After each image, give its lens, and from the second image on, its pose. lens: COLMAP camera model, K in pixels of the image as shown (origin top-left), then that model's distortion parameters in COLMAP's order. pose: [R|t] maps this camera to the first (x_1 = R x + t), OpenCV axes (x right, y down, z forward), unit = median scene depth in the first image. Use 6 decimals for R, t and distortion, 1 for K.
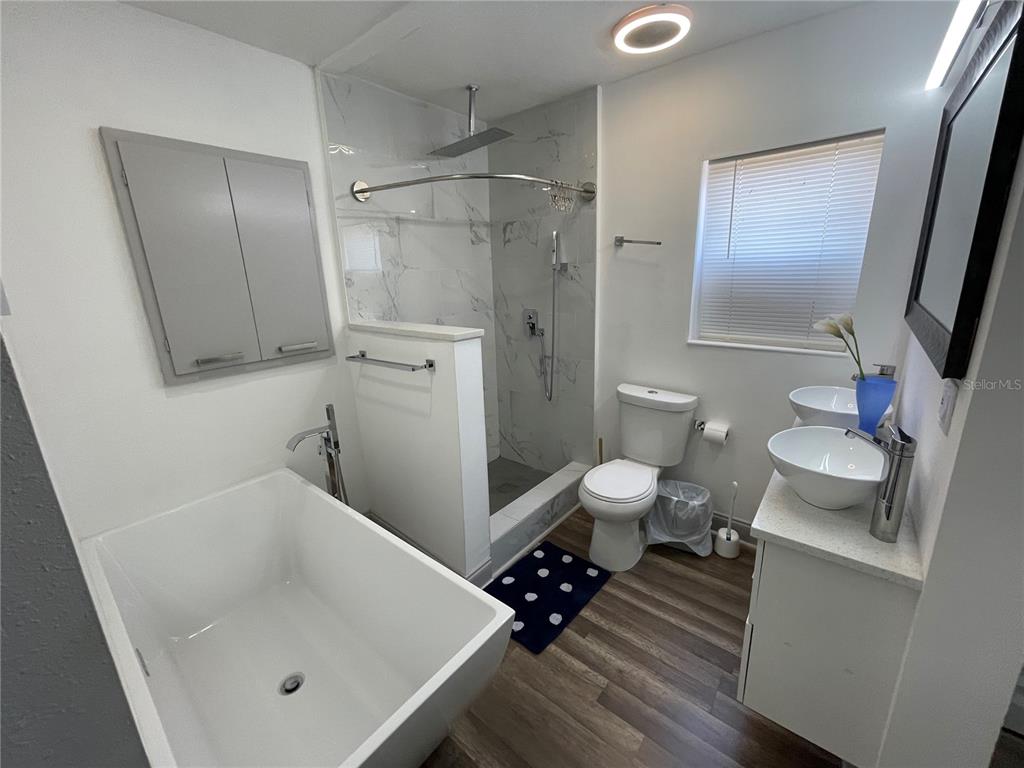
lens RADIAL K [[414.6, 0, 514.2], [0, 414.6, 379.2], [0, 0, 1]] dist [-0.008043, 0.003708]
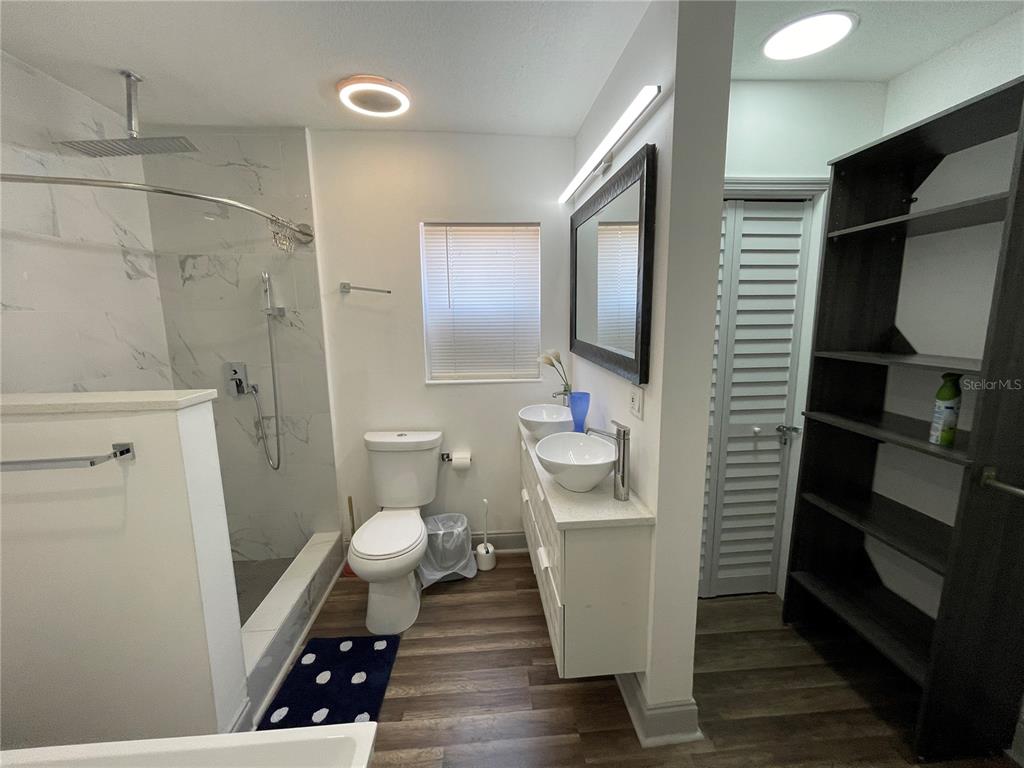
lens RADIAL K [[414.6, 0, 512.3], [0, 414.6, 378.7], [0, 0, 1]] dist [-0.008043, 0.003708]
pose [[0.723154, -0.087468, 0.685126, -0.158429], [0.165492, 0.984997, -0.048927, -0.010613], [-0.670567, 0.148764, 0.726779, 0.068343]]
